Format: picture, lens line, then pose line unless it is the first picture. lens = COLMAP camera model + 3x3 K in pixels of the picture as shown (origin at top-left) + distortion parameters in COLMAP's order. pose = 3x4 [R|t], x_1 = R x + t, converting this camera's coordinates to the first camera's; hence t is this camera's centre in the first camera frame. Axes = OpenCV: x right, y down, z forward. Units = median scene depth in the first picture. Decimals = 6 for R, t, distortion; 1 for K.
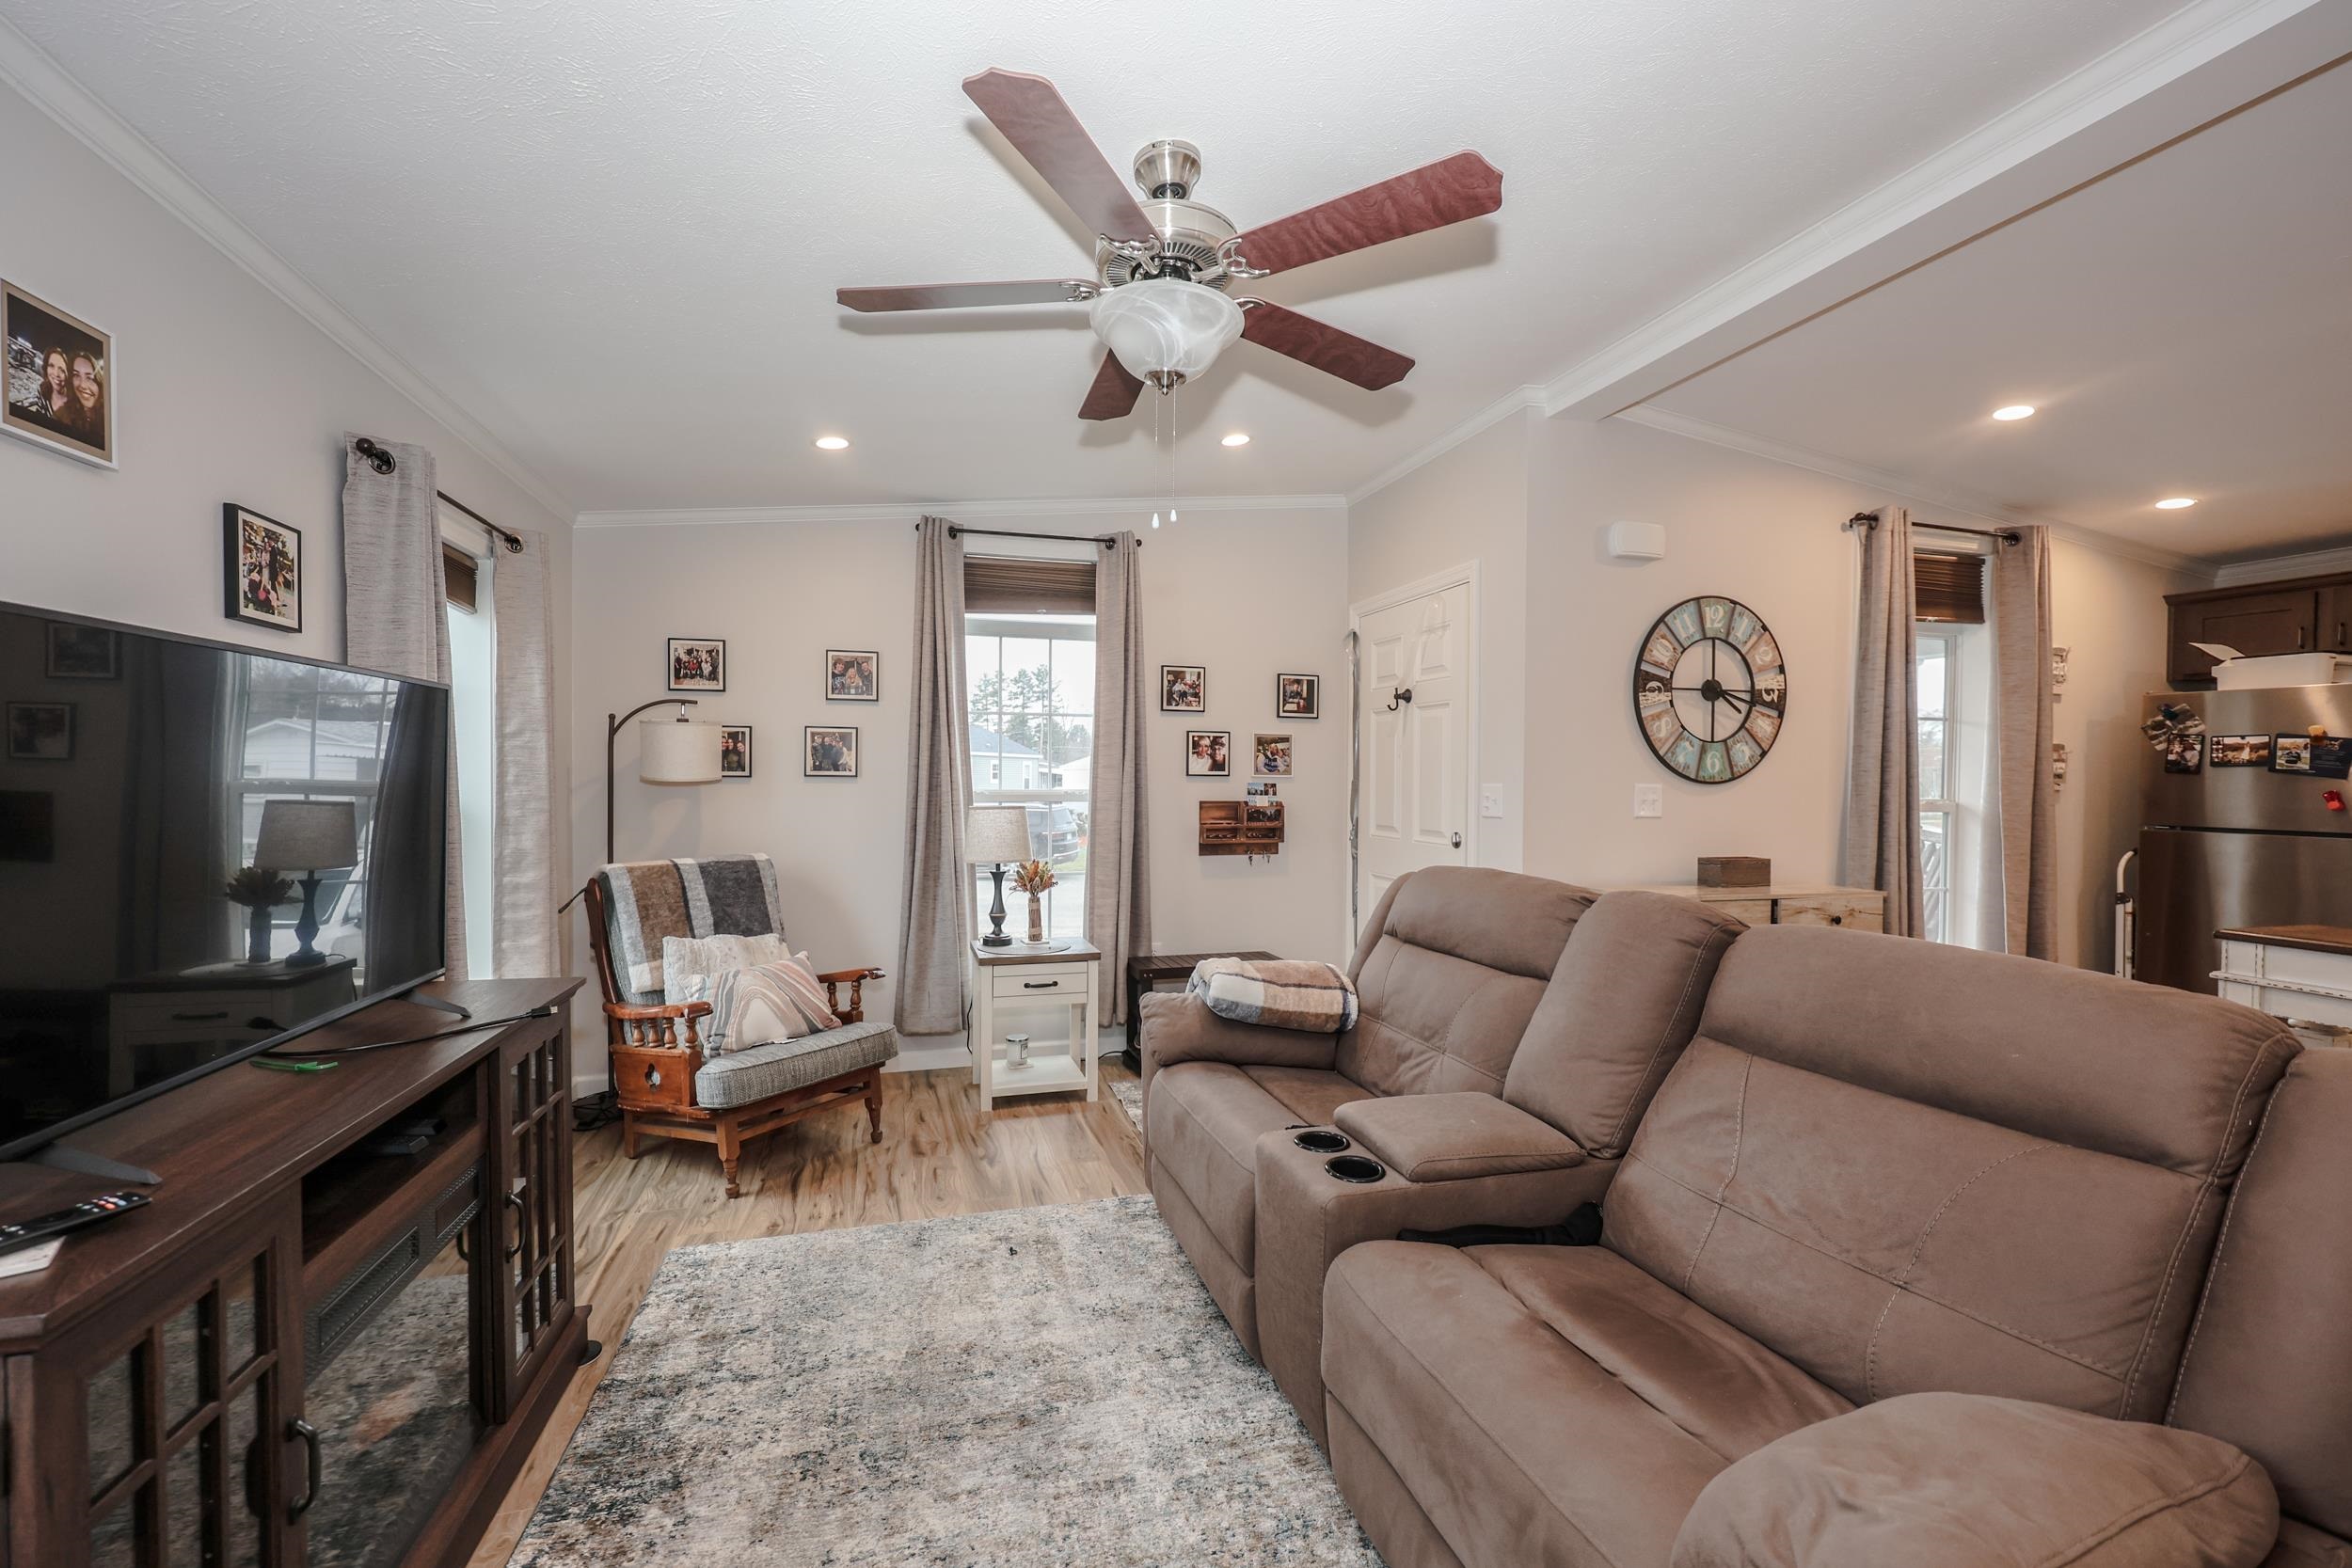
lens RADIAL K [[964.3, 0, 1168.4], [0, 964.3, 778.9], [0, 0, 1]] dist [-0.001279, 0.000534]
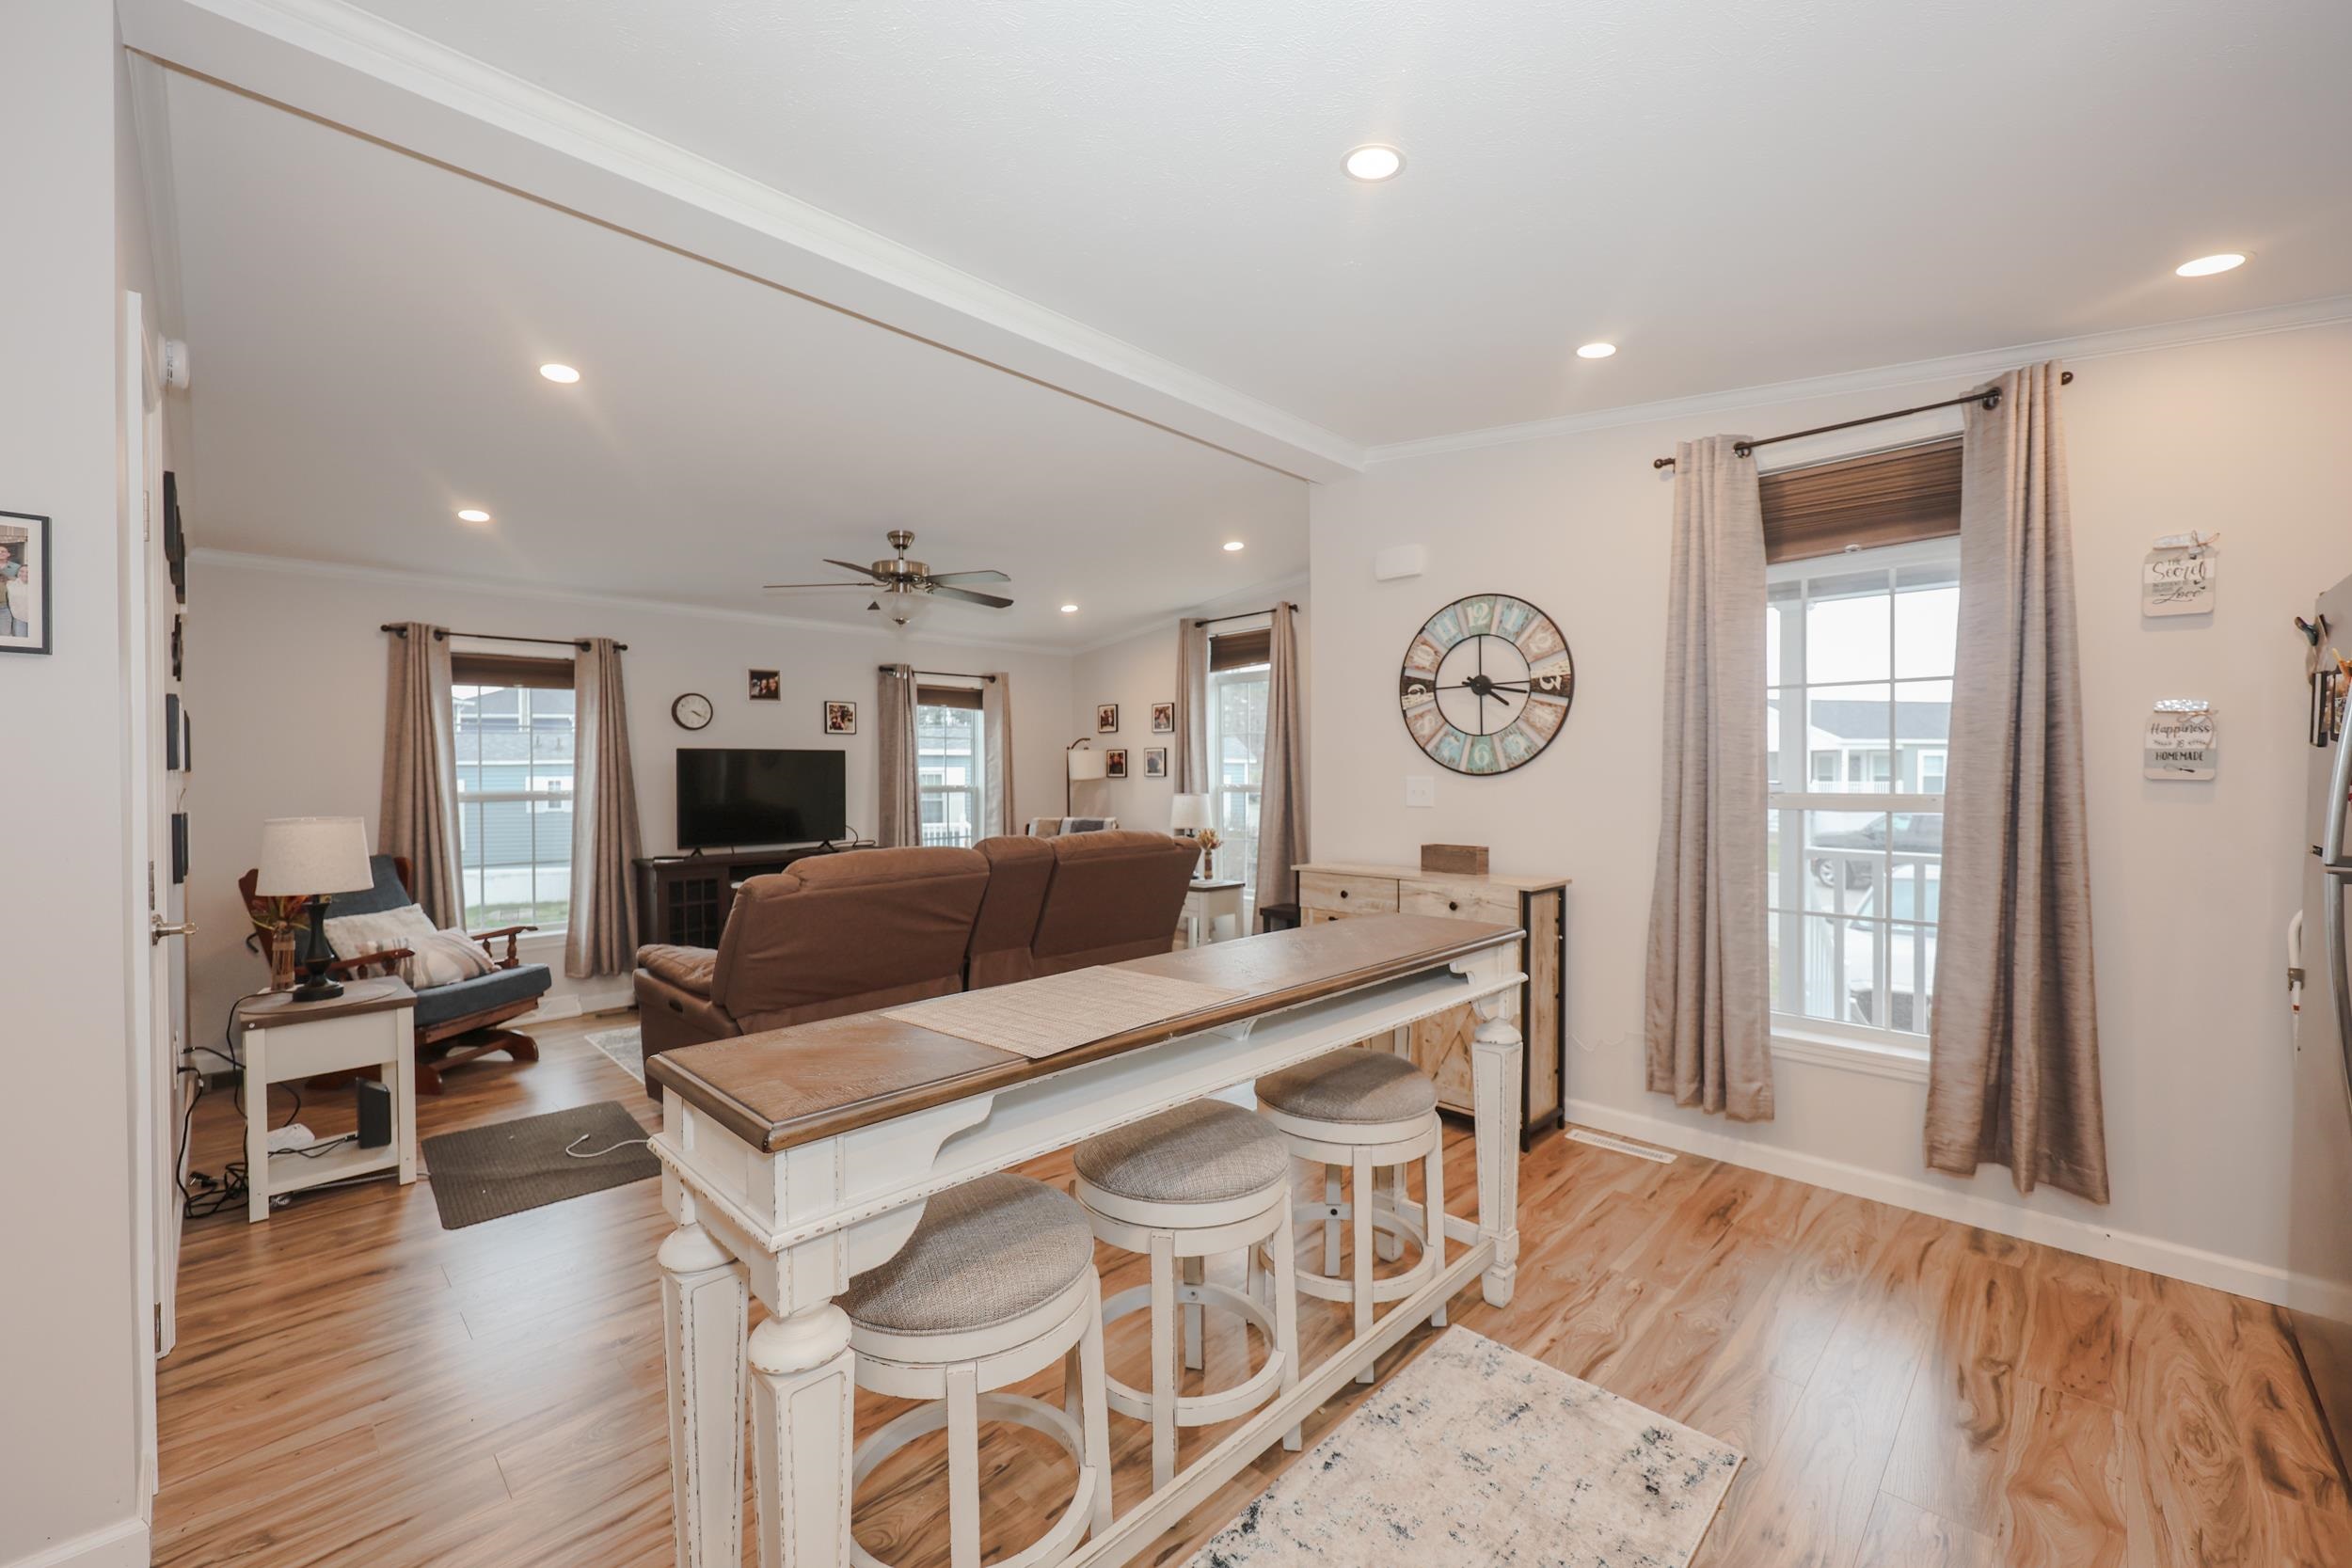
lens RADIAL K [[942.0, 0, 1158.9], [0, 942.0, 777.9], [0, 0, 1]] dist [0.001142, 0.000184]
pose [[0.476304, -0.007912, -0.879245, 1.258598], [0.008529, 0.999954, -0.004378, 0.008808], [0.879239, -0.005414, 0.476350, 0.208030]]
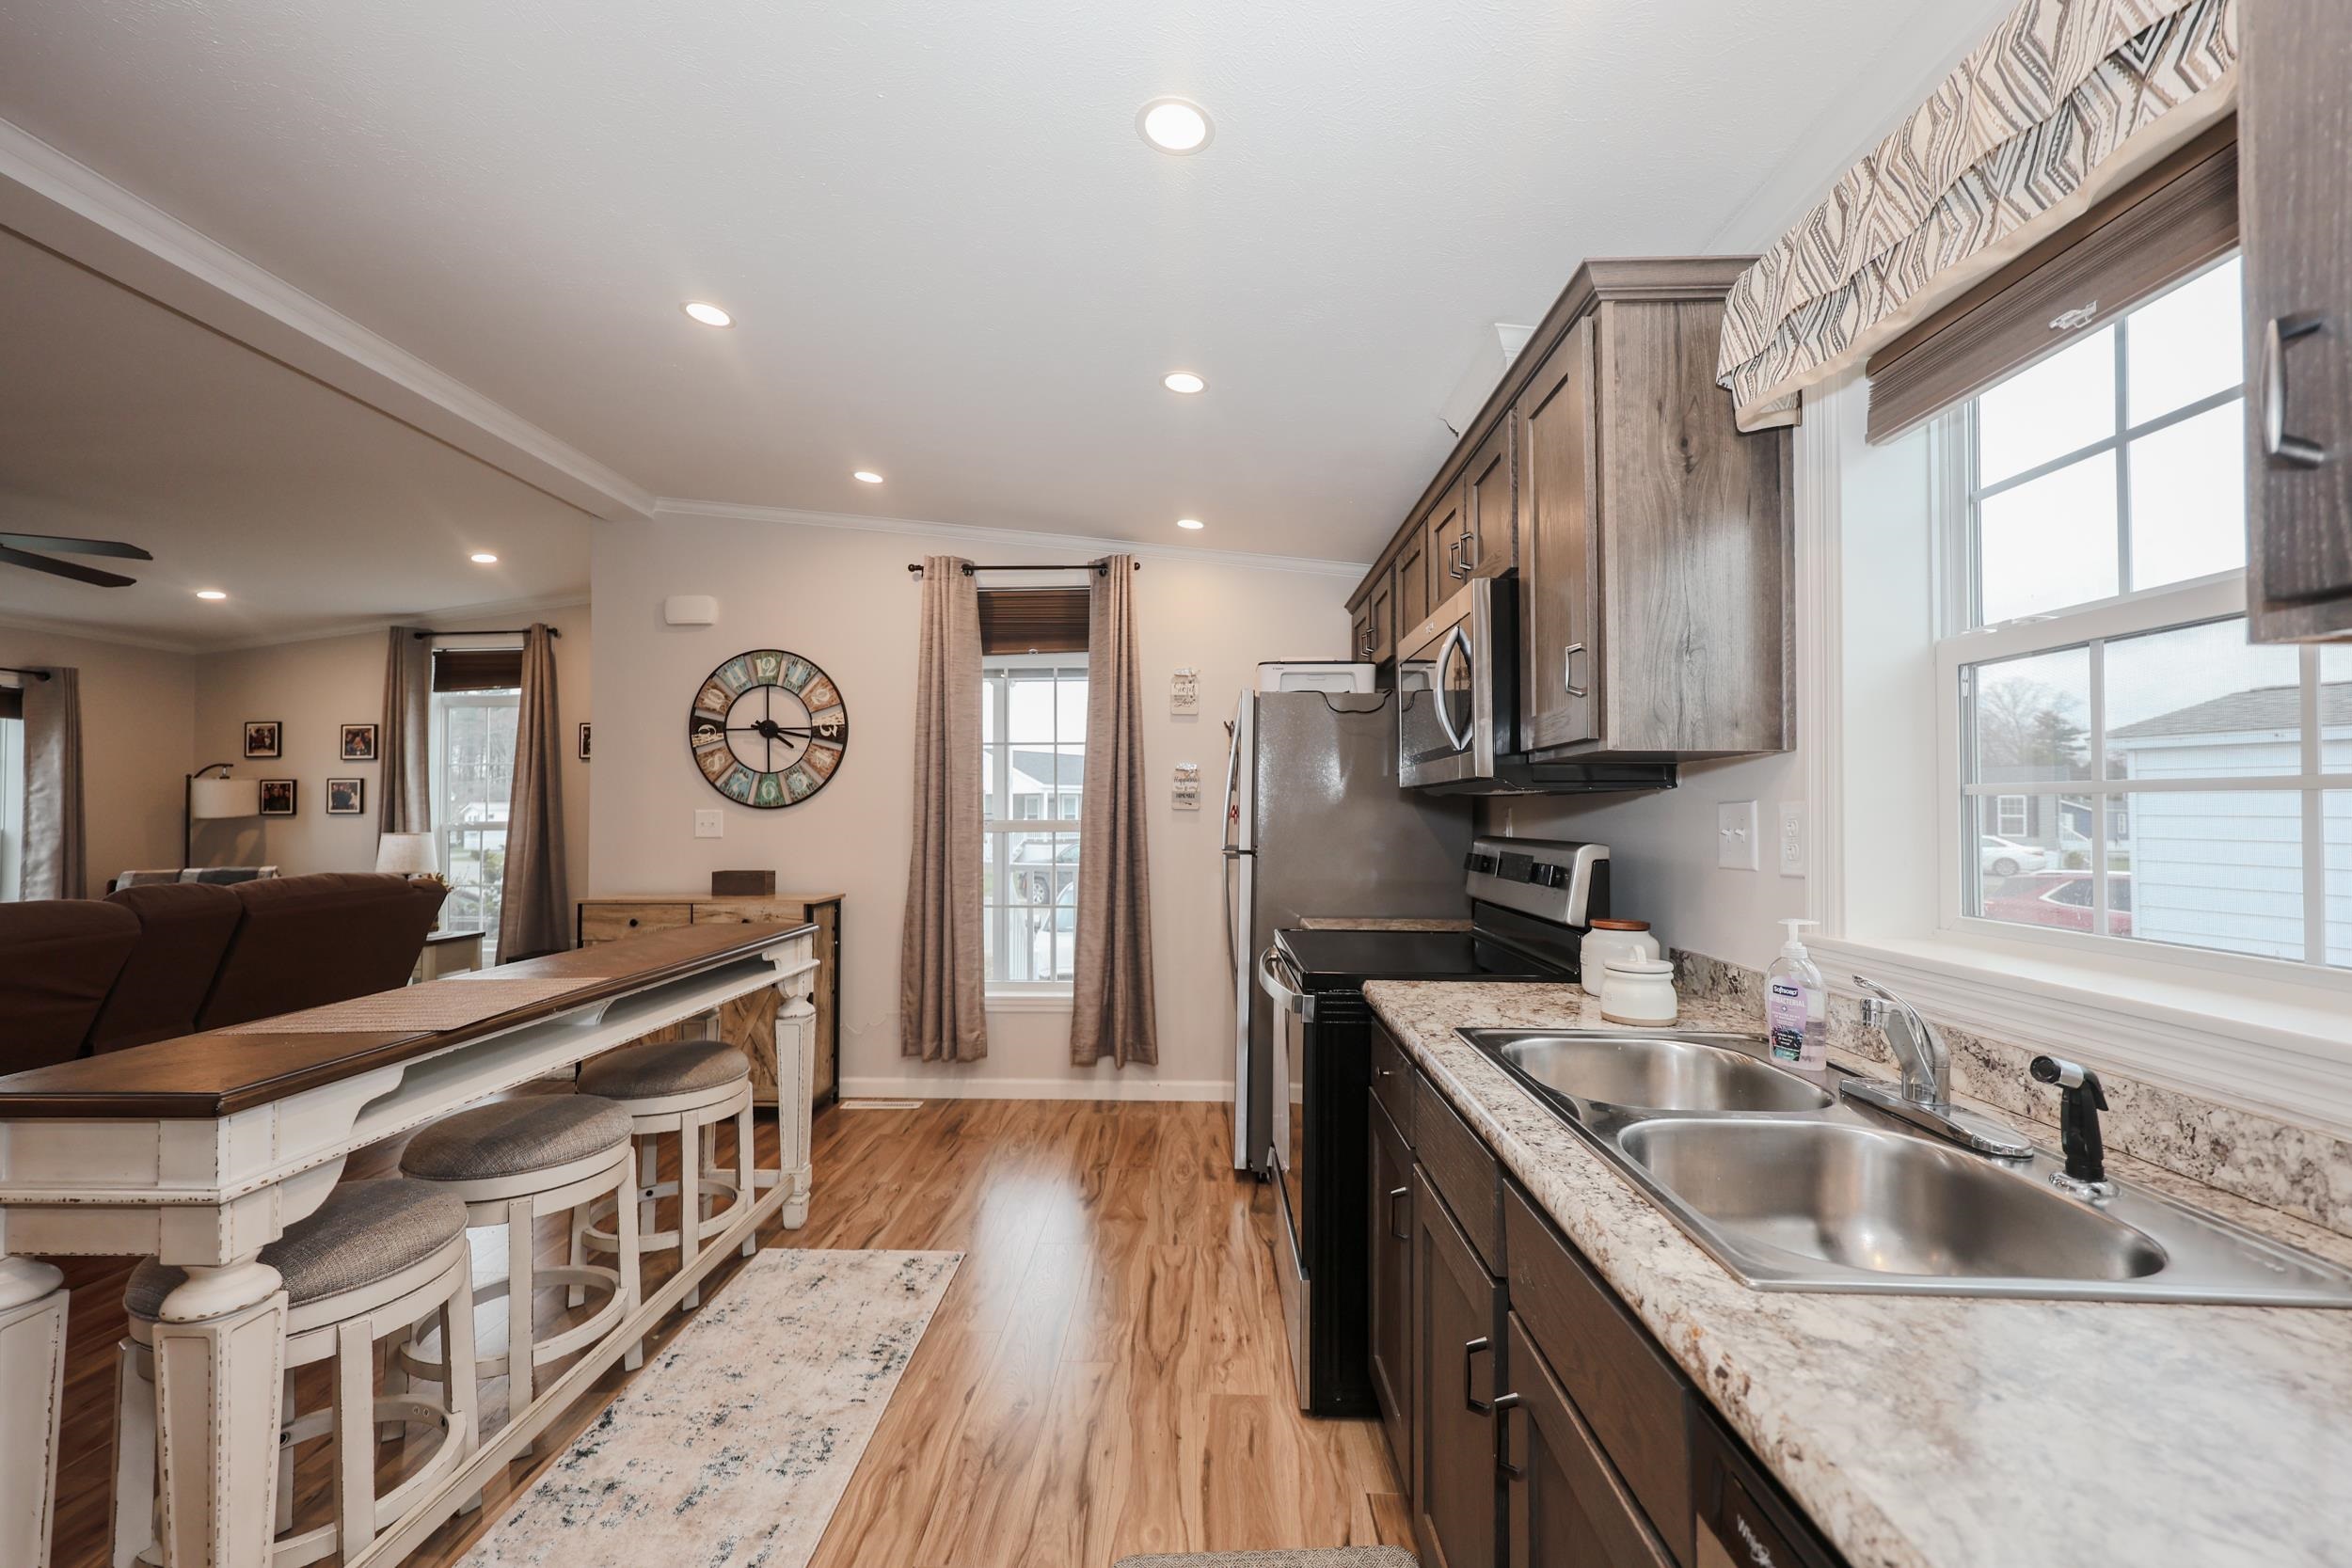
lens RADIAL K [[961.0, 0, 1163.0], [0, 961.0, 785.6], [0, 0, 1]] dist [-0.001266, 0.000134]
pose [[0.947708, -0.023874, -0.318245, 1.360276], [0.015247, 0.999446, -0.029574, 0.018481], [0.318775, 0.023175, 0.947547, 0.042226]]
